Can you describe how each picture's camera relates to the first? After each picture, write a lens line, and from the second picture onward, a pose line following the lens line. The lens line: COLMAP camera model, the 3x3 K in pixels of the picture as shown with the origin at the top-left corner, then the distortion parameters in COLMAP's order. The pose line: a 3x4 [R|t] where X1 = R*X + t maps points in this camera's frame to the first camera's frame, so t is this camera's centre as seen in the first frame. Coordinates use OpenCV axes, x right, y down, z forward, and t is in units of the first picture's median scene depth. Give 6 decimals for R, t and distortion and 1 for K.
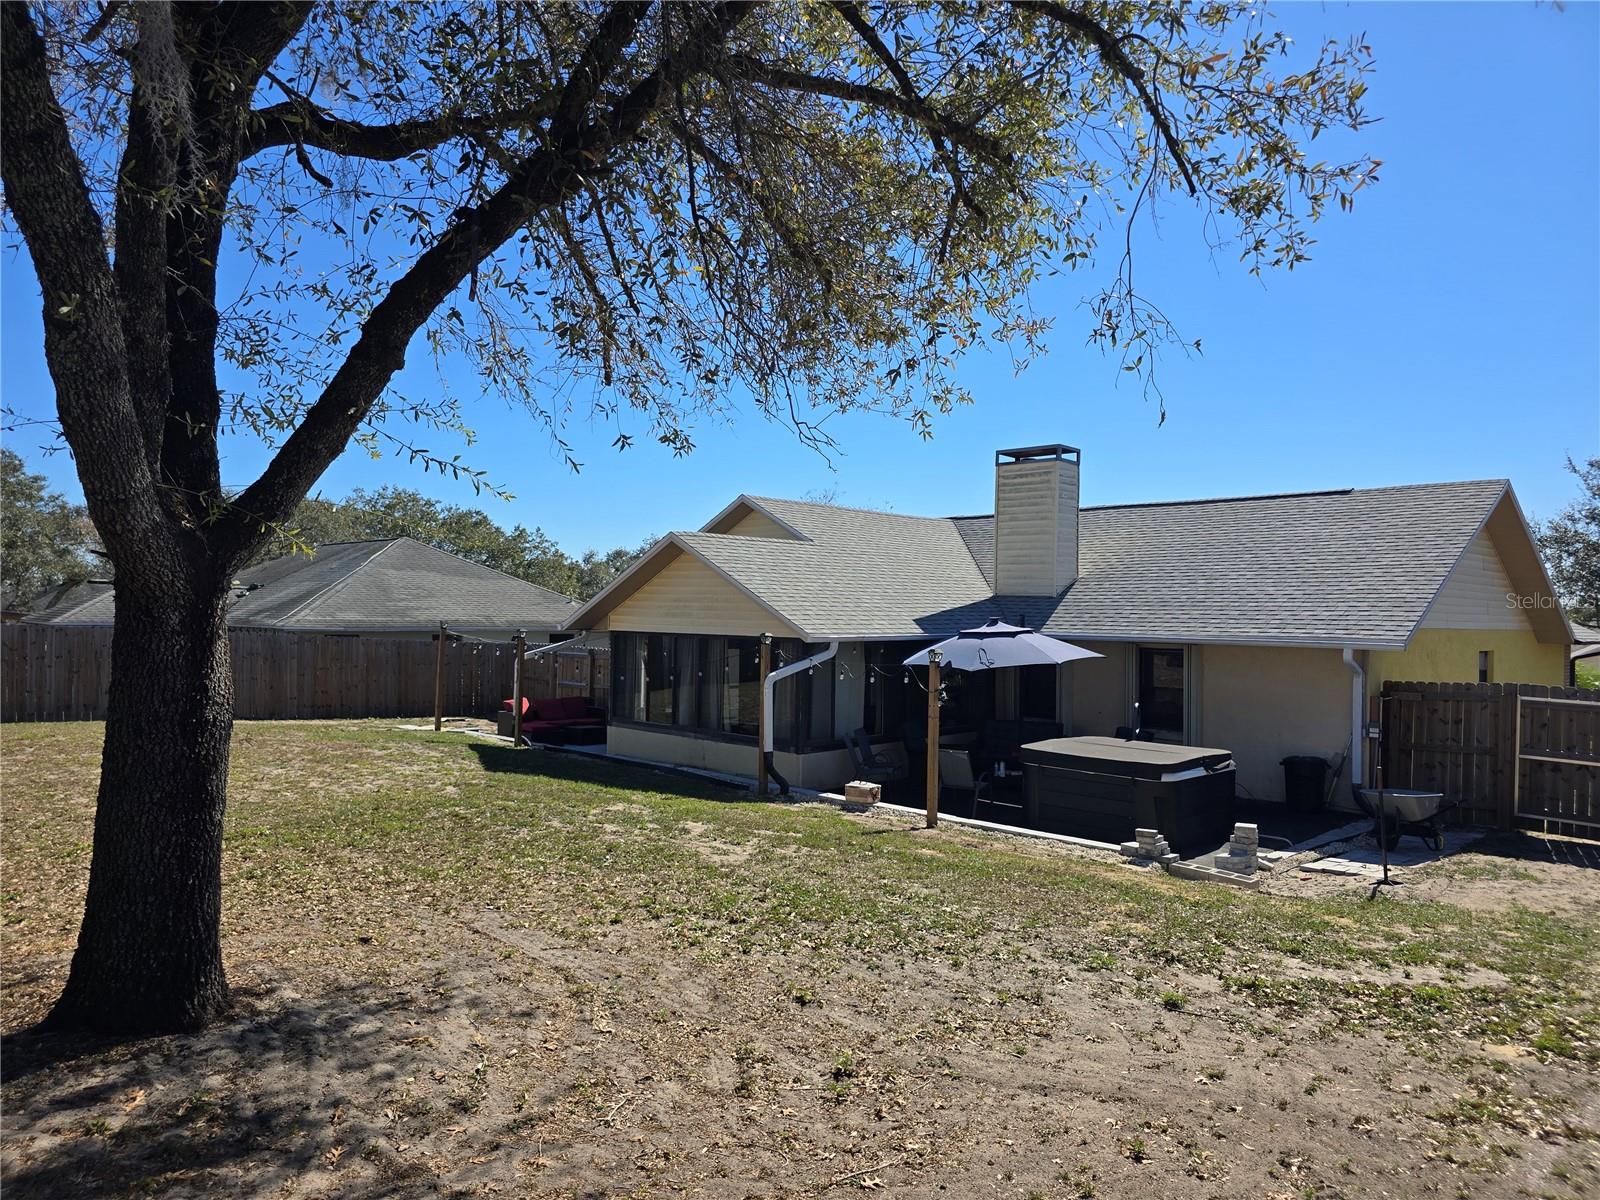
lens RADIAL K [[1083.3, 0, 804.9], [0, 1083.3, 597.4], [0, 0, 1]] dist [0.065028, -0.059628]
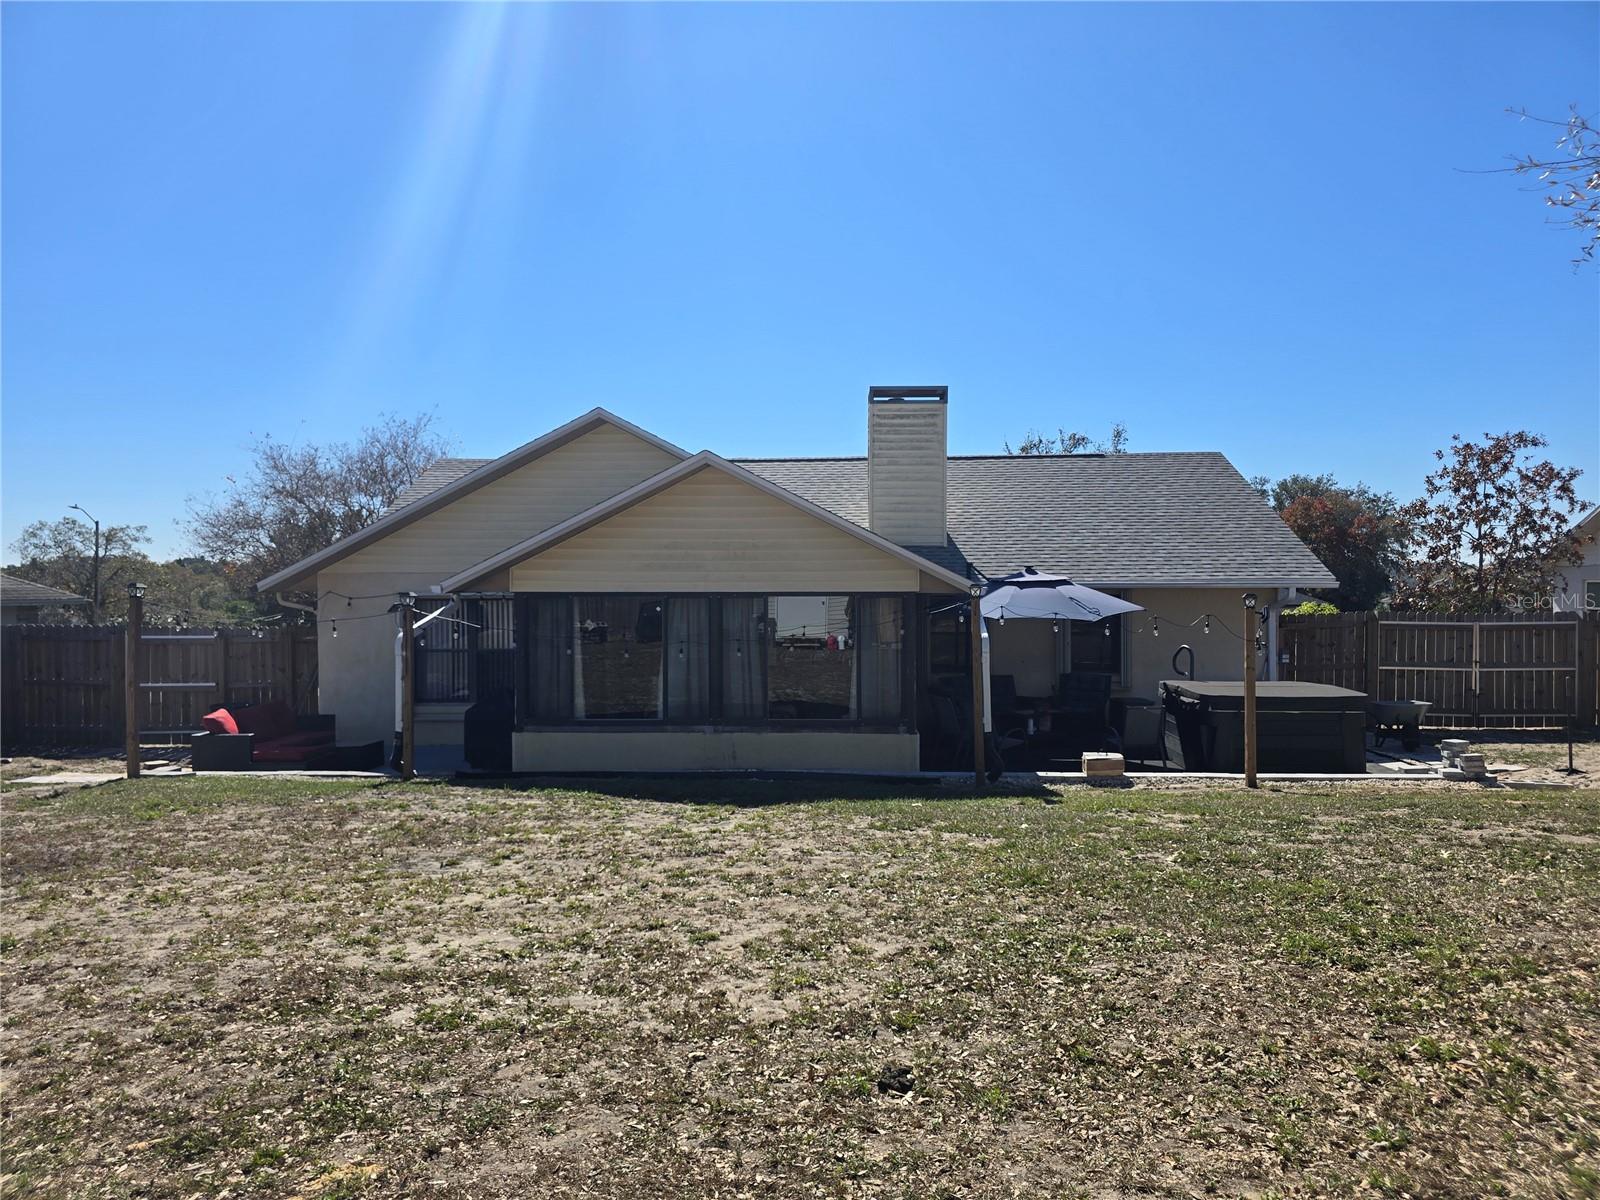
lens RADIAL K [[1083.3, 0, 802.0], [0, 1083.3, 606.4], [0, 0, 1]] dist [0.065028, -0.059628]
pose [[0.737336, -0.030121, 0.674855, -0.502515], [0.000056, 0.999008, 0.044528, 0.009323], [-0.675527, -0.032795, 0.736606, 0.370890]]
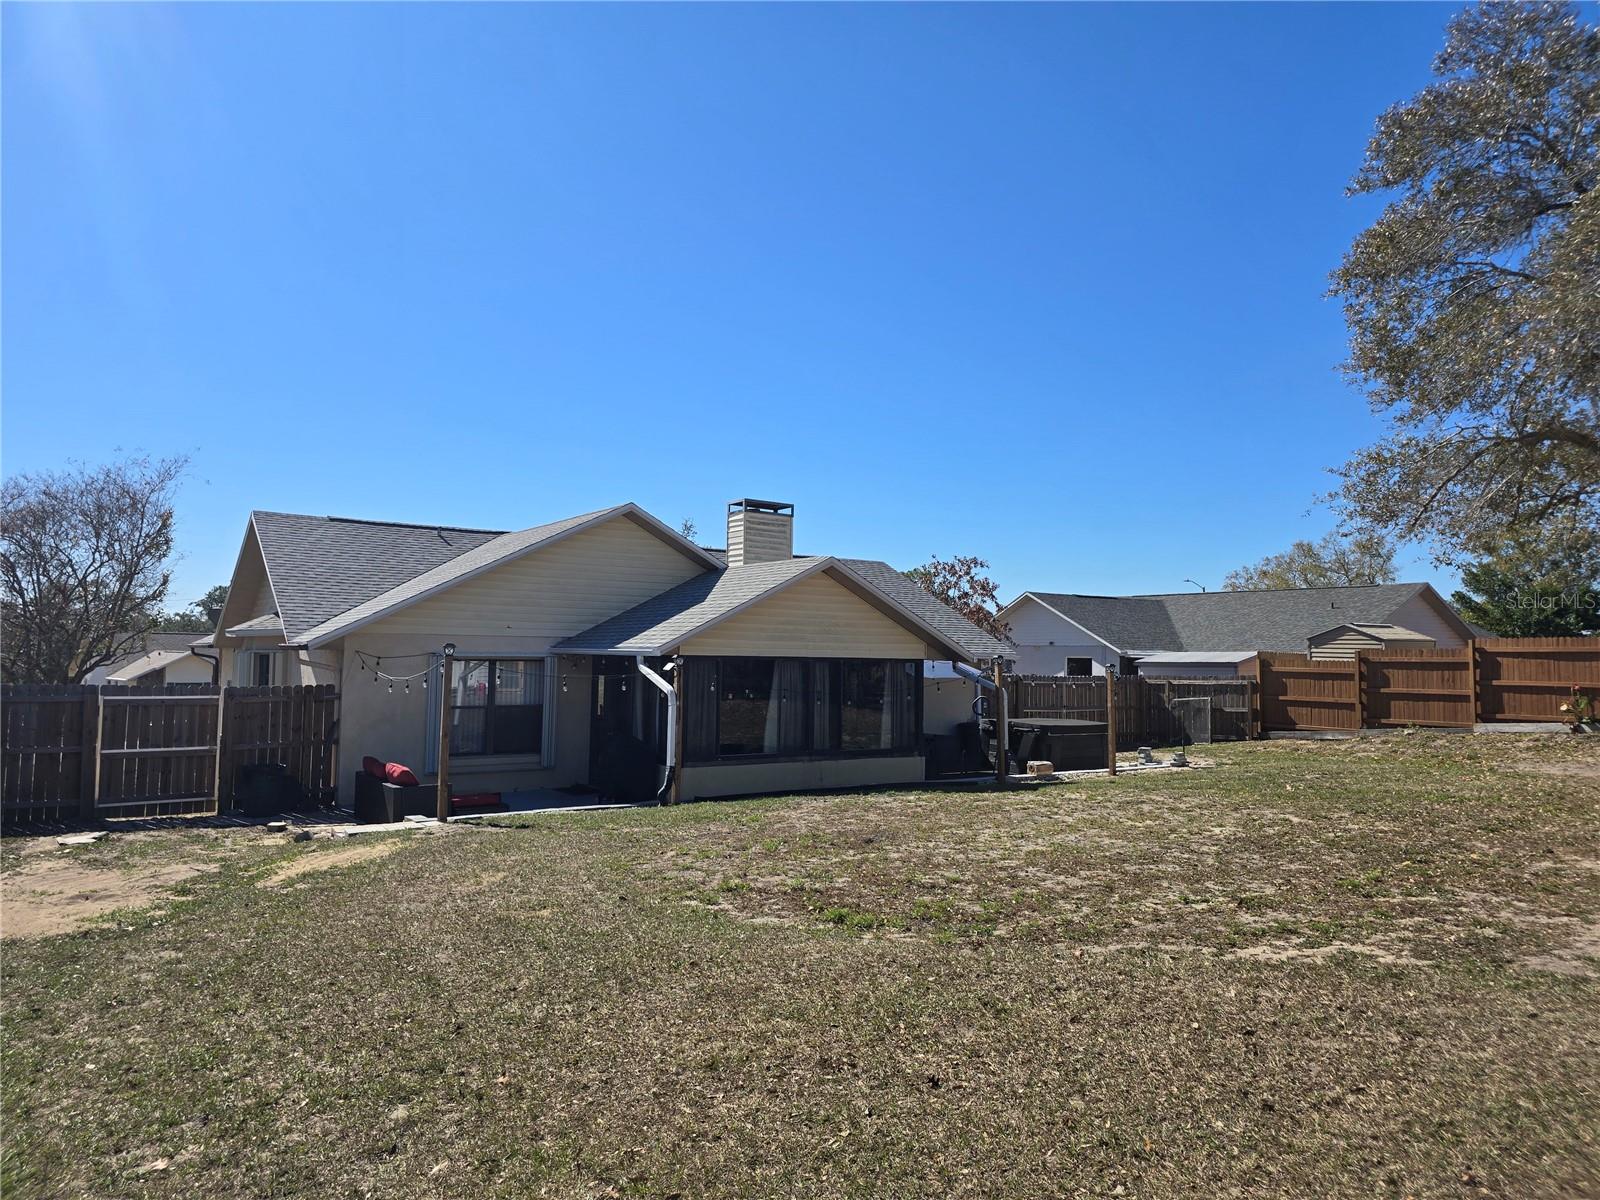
lens RADIAL K [[1083.3, 0, 796.6], [0, 1083.3, 595.7], [0, 0, 1]] dist [0.065028, -0.059628]
pose [[0.183563, 0.042407, 0.982093, -0.993263], [-0.032404, 0.998787, -0.037071, 0.012681], [-0.982474, -0.025019, 0.184715, 0.746470]]
